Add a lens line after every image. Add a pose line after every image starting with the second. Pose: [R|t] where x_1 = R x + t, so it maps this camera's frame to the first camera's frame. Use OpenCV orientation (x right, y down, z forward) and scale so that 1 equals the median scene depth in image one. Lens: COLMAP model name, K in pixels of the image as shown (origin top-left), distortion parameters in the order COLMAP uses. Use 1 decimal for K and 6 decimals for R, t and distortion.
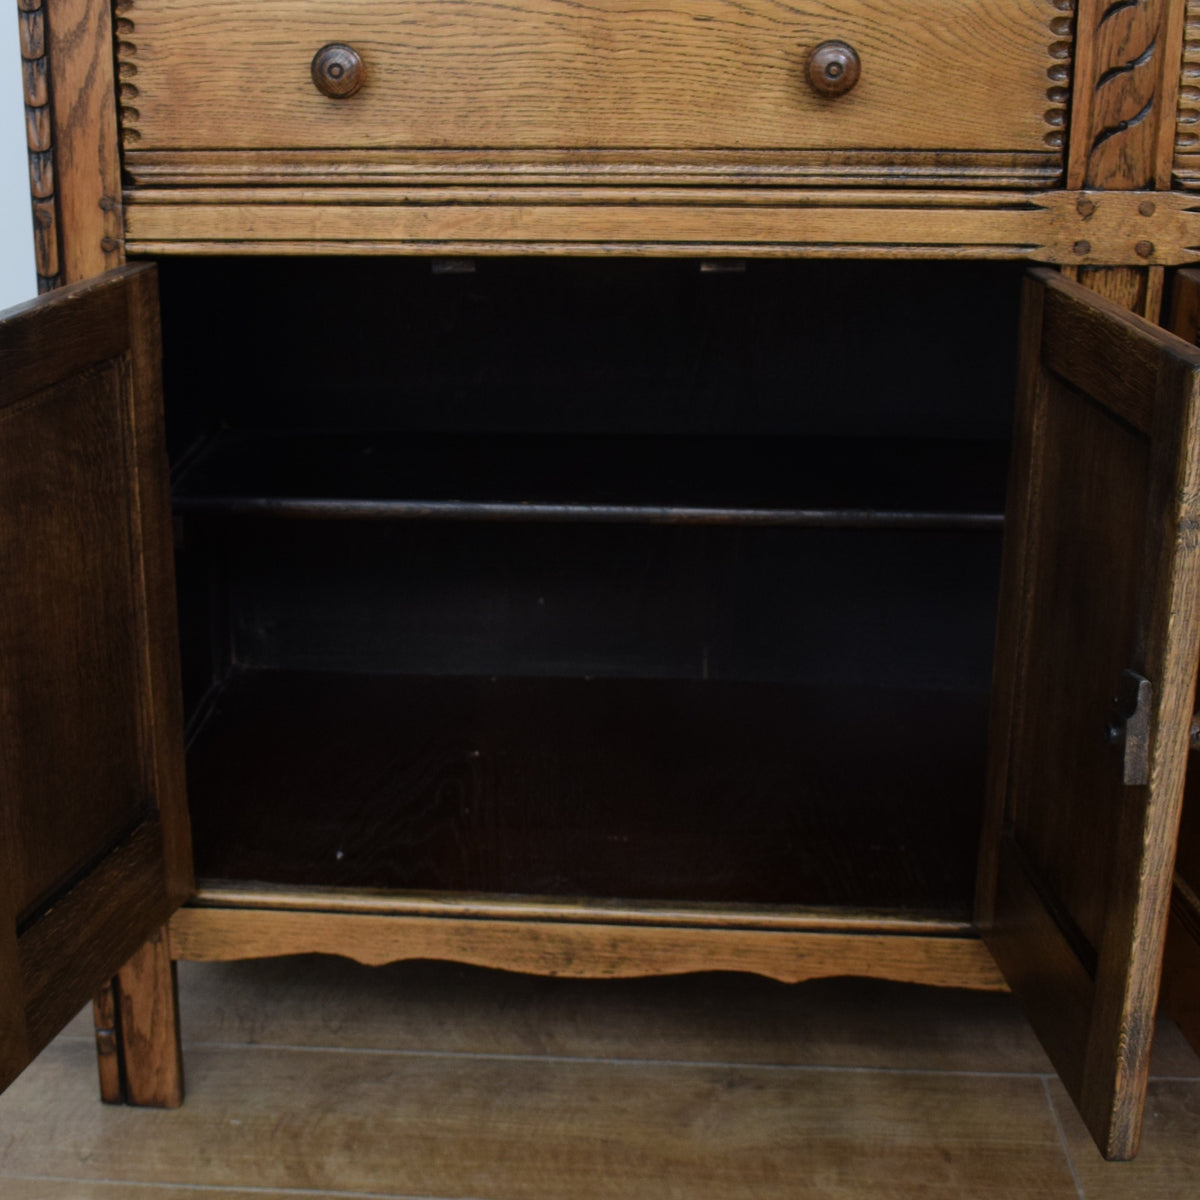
lens RADIAL K [[2036.6, 0, 442.6], [0, 2036.6, 610.9], [0, 0, 1]] dist [-0.092711, 0.000000]
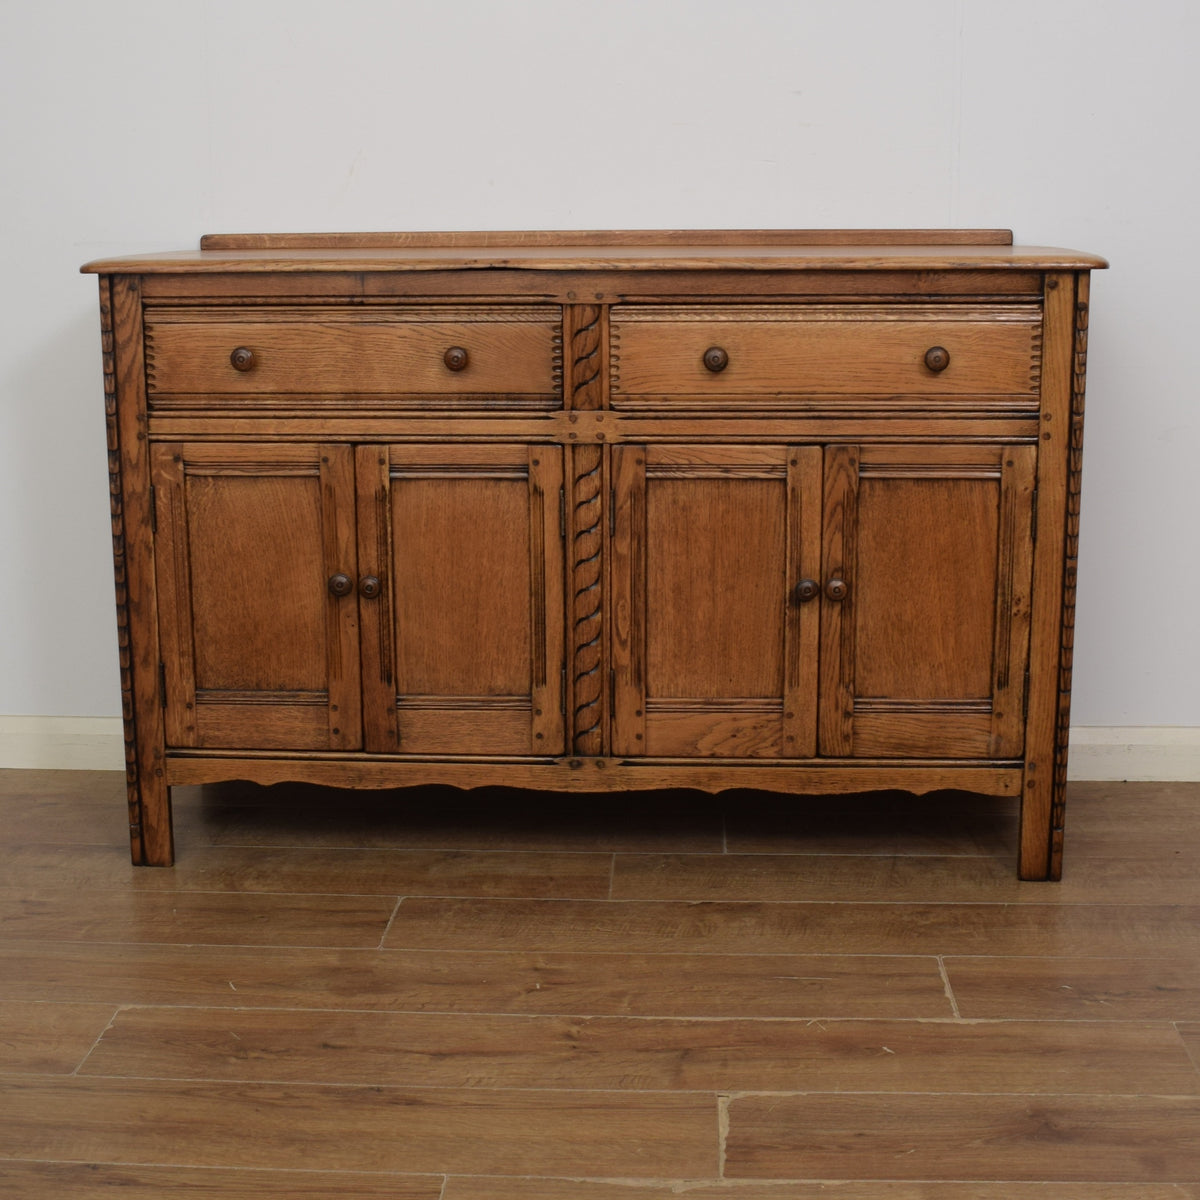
lens RADIAL K [[1848.3, 0, 590.5], [0, 1848.3, 593.2], [0, 0, 1]] dist [-0.086085, 0.000000]
pose [[0.998753, -0.000233, 0.049930, 0.226593], [0.006097, 0.993076, -0.117315, 0.229239], [-0.049557, 0.117473, 0.991839, -0.997392]]
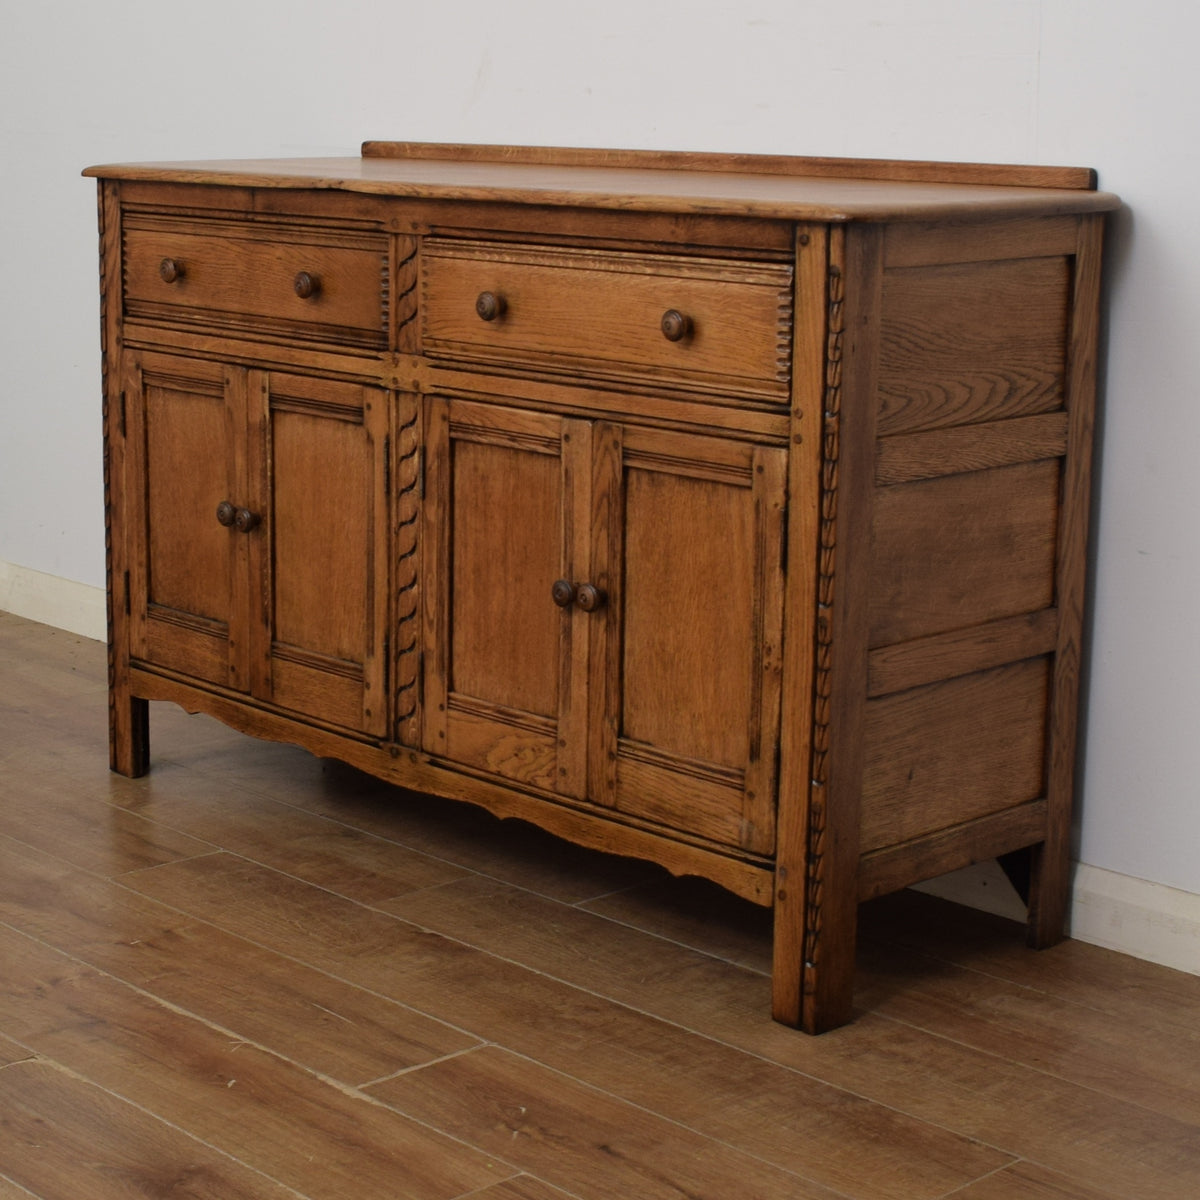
lens RADIAL K [[2487.1, 0, 451.2], [0, 2487.1, 604.4], [0, 0, 1]] dist [-0.082088, 0.000000]
pose [[0.735192, 0.161174, -0.658419, 1.959520], [-0.233458, 0.972102, -0.022720, 0.076458], [0.636388, 0.170416, 0.752309, -0.764273]]
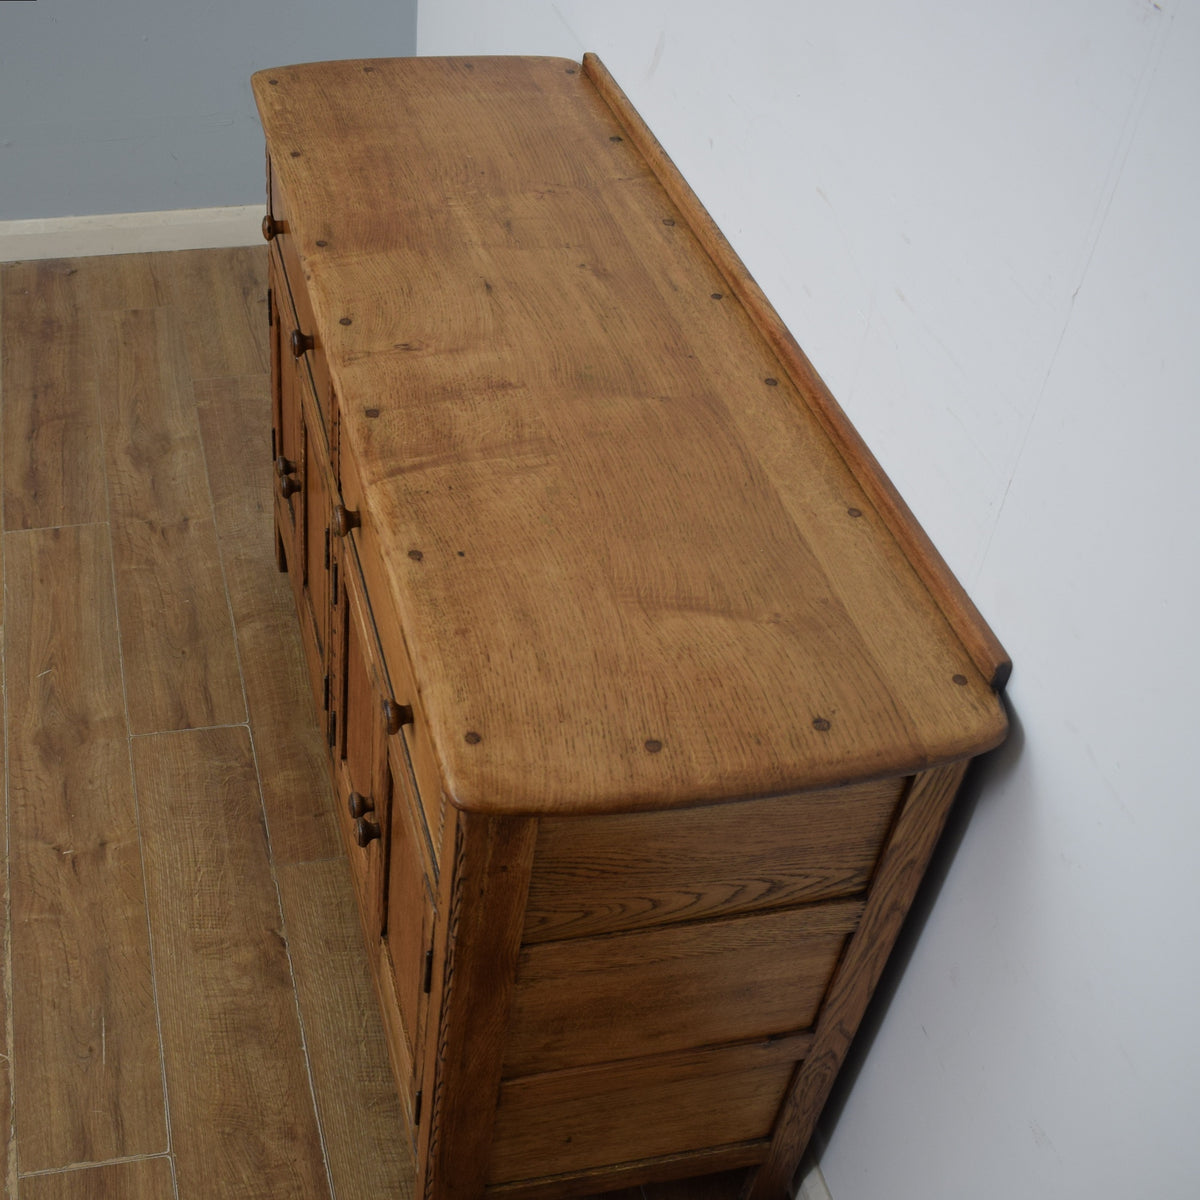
lens RADIAL K [[1553.2, 0, 454.0], [0, 1553.2, 673.9], [0, 0, 1]] dist [-0.081164, 0.000000]
pose [[0.307704, 0.686354, -0.658966, 1.434255], [-0.363389, 0.724840, 0.585282, -0.952368], [0.879356, 0.059367, 0.472450, 0.385423]]
